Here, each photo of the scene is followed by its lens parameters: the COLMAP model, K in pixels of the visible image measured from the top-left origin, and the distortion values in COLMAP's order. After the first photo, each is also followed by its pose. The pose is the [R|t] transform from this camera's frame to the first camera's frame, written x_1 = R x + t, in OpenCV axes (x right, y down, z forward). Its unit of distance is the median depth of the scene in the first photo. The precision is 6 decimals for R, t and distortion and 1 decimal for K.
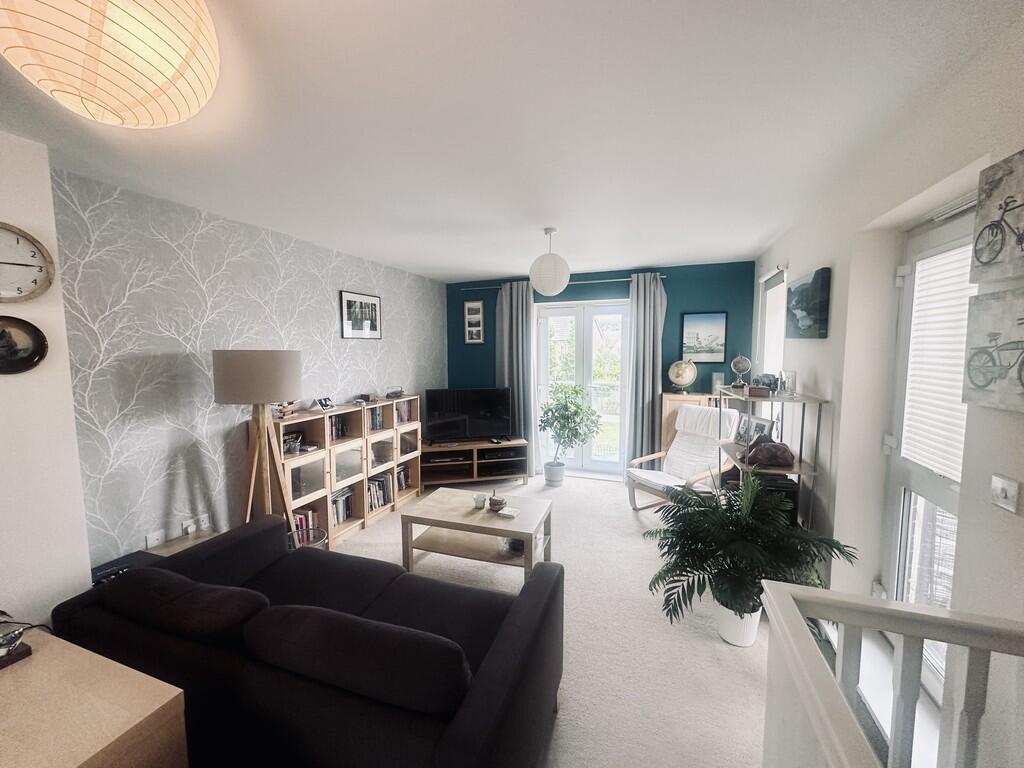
lens RADIAL K [[409.4, 0, 512.0], [0, 409.4, 384.0], [0, 0, 1]] dist [0.000498, 0.000201]
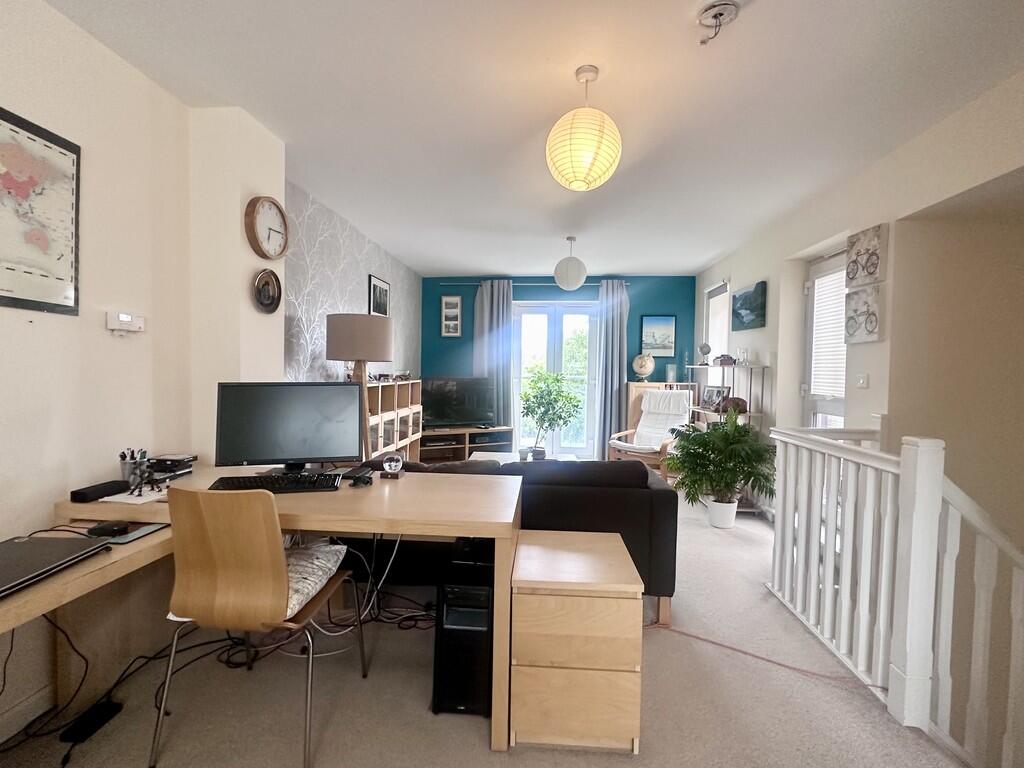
lens RADIAL K [[486.7, 0, 512.0], [0, 486.7, 384.0], [0, 0, 1]] dist [0.000525, 0.000004]
pose [[0.962670, 0.013403, 0.270347, -0.344623], [0.001713, 0.998452, -0.055599, 0.110022], [-0.270674, 0.053987, 0.961156, -0.262743]]
